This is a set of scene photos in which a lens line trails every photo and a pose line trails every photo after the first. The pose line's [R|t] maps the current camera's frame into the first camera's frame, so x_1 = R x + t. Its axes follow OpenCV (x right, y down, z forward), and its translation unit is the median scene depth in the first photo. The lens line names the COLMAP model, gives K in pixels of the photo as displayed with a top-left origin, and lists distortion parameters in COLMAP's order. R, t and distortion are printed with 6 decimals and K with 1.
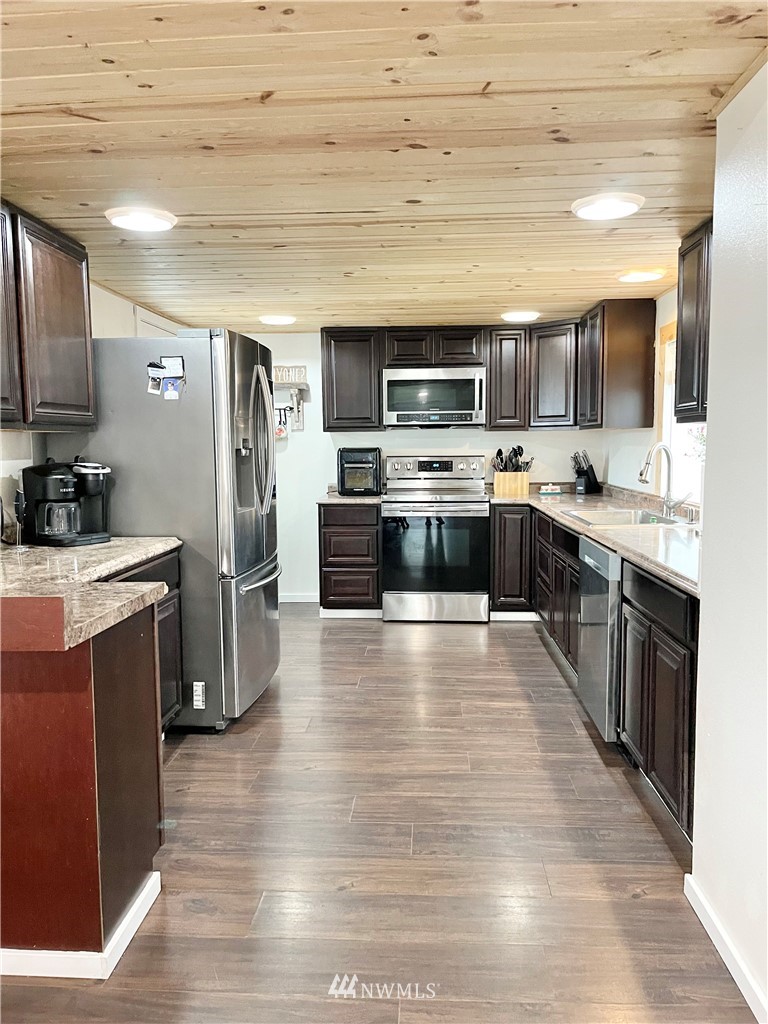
lens RADIAL K [[773.3, 0, 387.6], [0, 773.3, 520.2], [0, 0, 1]] dist [0.043017, -0.060195]
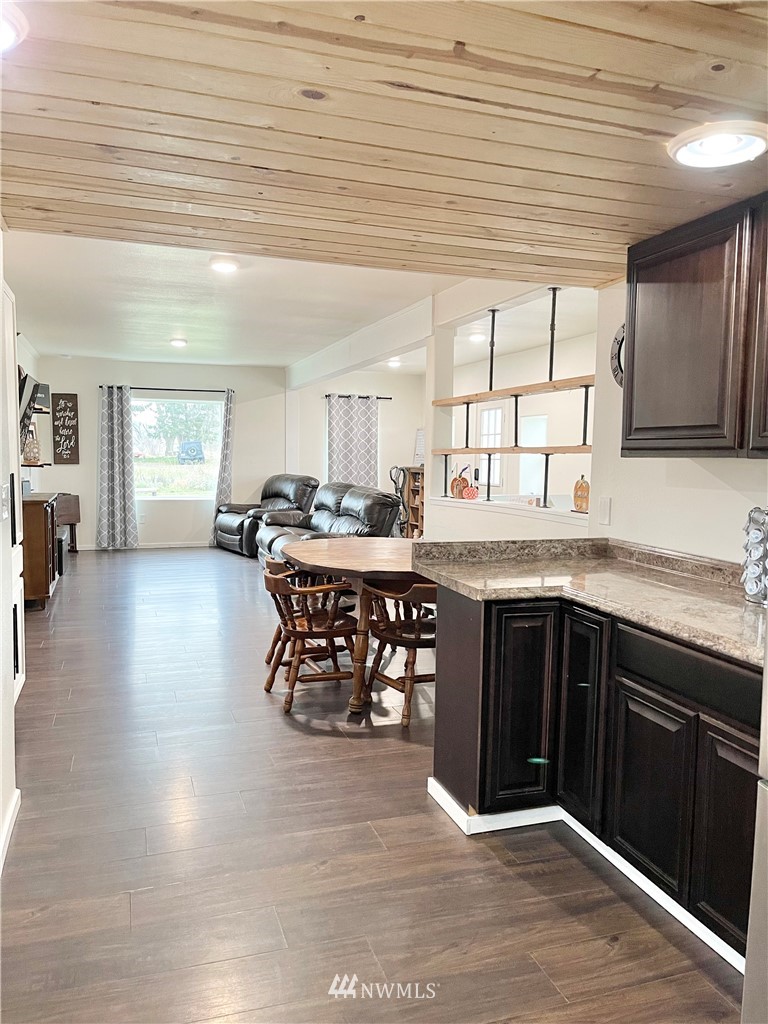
lens RADIAL K [[773.3, 0, 383.1], [0, 773.3, 511.6], [0, 0, 1]] dist [0.043017, -0.060195]
pose [[-0.930696, 0.026763, -0.364814, 0.103564], [-0.040124, 0.983833, 0.174535, -0.091418], [0.363587, 0.177077, -0.914576, 0.787487]]
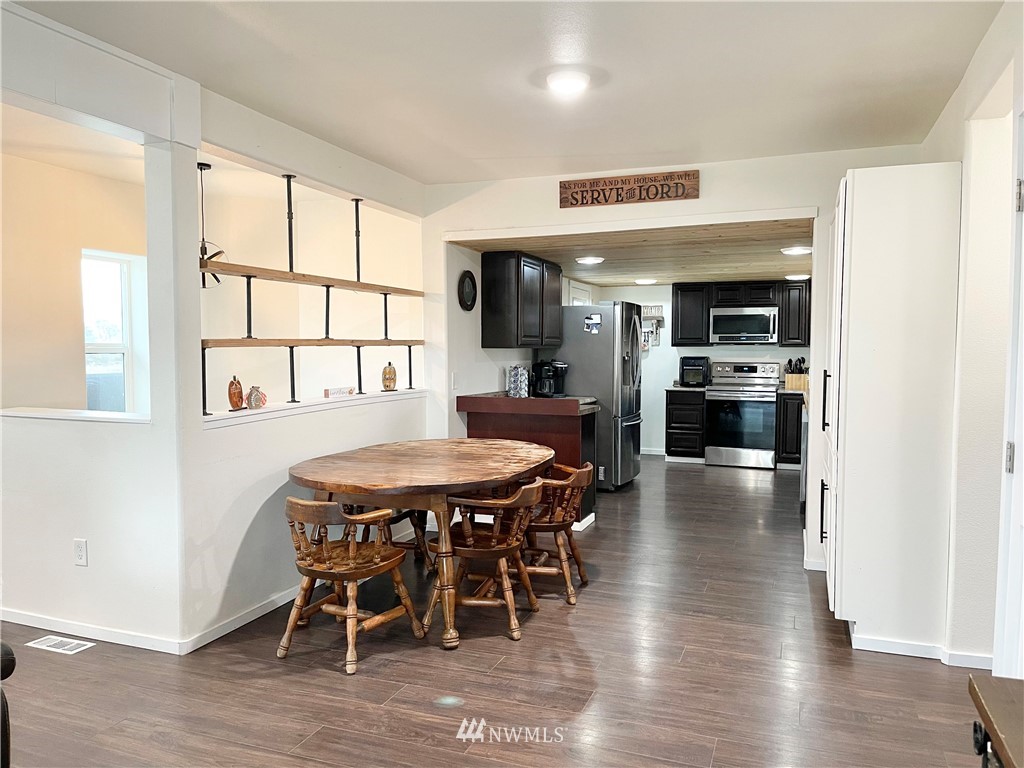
lens RADIAL K [[773.3, 0, 505.3], [0, 773.3, 393.5], [0, 0, 1]] dist [0.043017, -0.060195]
pose [[0.951248, 0.027760, -0.307176, 0.089353], [-0.041612, 0.998387, -0.038635, 0.062003], [0.305608, 0.049534, 0.950868, -0.660256]]
